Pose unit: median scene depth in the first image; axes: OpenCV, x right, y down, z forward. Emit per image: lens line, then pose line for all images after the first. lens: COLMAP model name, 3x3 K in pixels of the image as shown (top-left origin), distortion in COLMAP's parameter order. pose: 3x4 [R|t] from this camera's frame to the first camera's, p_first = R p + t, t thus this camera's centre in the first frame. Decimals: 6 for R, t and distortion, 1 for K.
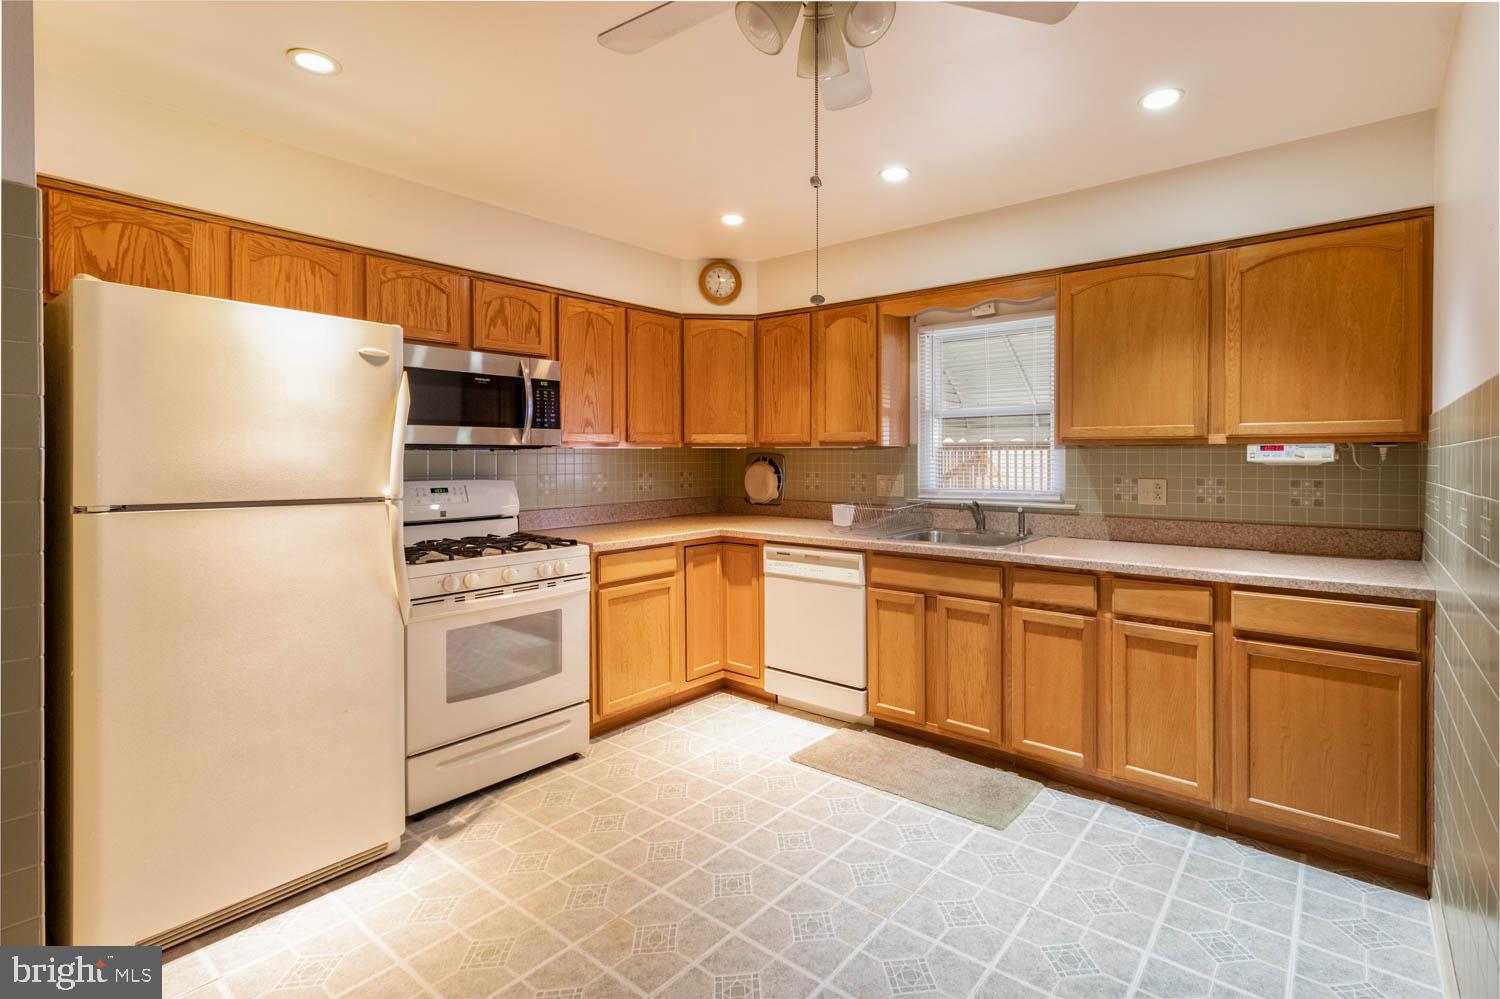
lens RADIAL K [[703.5, 0, 794.5], [0, 703.5, 459.6], [0, 0, 1]] dist [-0.003836, -0.000217]
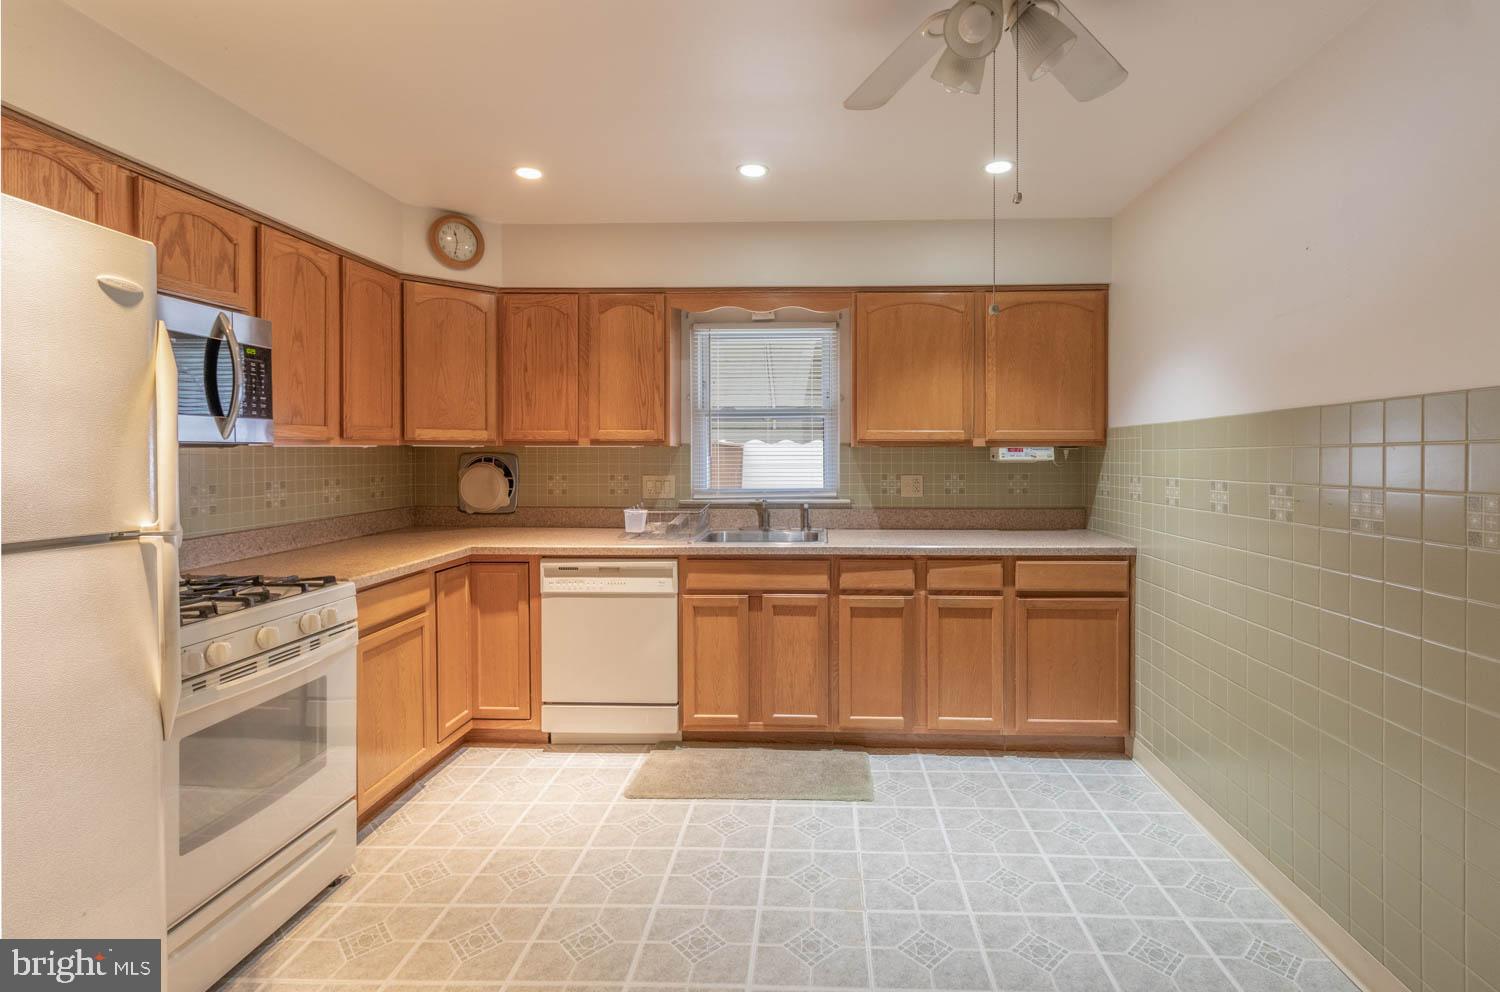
lens RADIAL K [[718.0, 0, 779.4], [0, 718.0, 457.8], [0, 0, 1]] dist [-0.000475, -0.001314]
pose [[0.807224, -0.004608, 0.590227, -0.395958], [0.003681, 0.999989, 0.002773, -0.006224], [-0.590233, -0.000066, 0.807233, 0.155648]]
